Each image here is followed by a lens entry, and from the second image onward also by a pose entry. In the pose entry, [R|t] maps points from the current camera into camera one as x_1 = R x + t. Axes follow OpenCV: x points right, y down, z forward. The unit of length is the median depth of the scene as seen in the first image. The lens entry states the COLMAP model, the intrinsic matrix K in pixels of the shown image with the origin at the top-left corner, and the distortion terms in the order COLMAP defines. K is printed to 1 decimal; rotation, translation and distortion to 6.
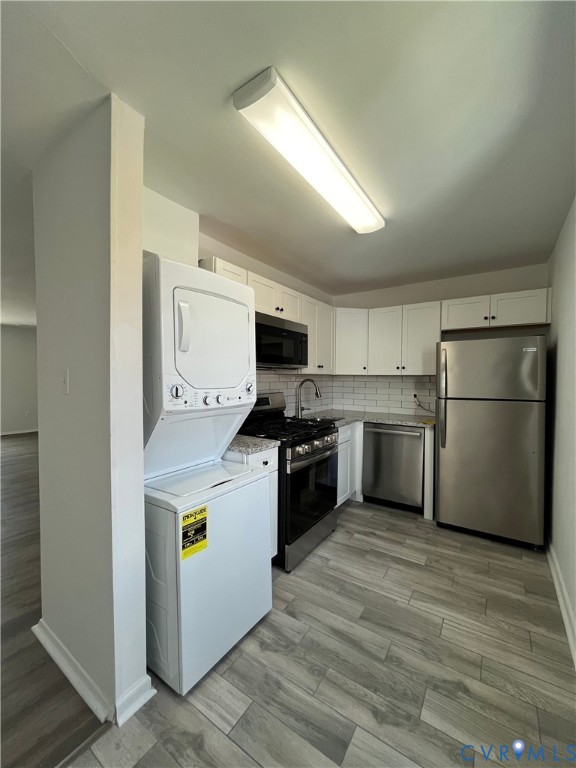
lens RADIAL K [[312.1, 0, 287.9], [0, 312.1, 384.6], [0, 0, 1]] dist [-0.002674, 0.000505]
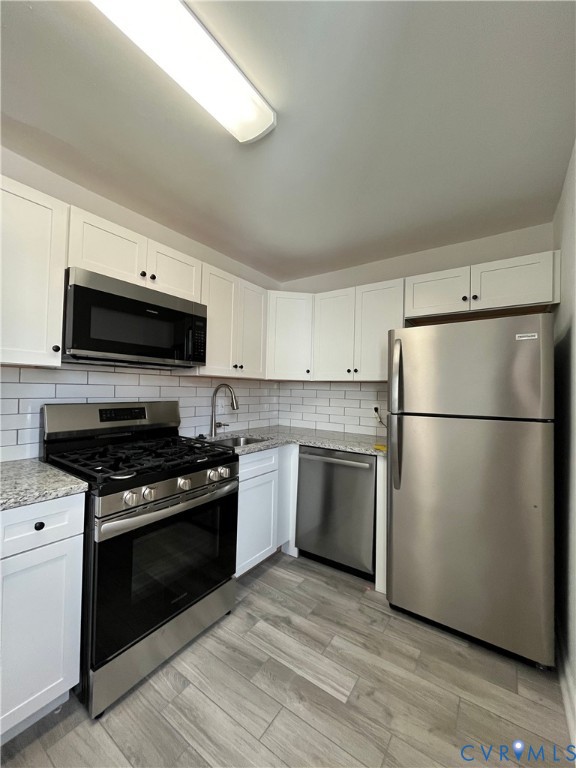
lens RADIAL K [[312.1, 0, 288.7], [0, 312.1, 384.4], [0, 0, 1]] dist [-0.002674, 0.000505]
pose [[0.999759, 0.016309, -0.014662, 0.270446], [-0.016896, 0.999023, -0.040829, 0.012520], [0.013982, 0.041067, 0.999059, 0.325486]]
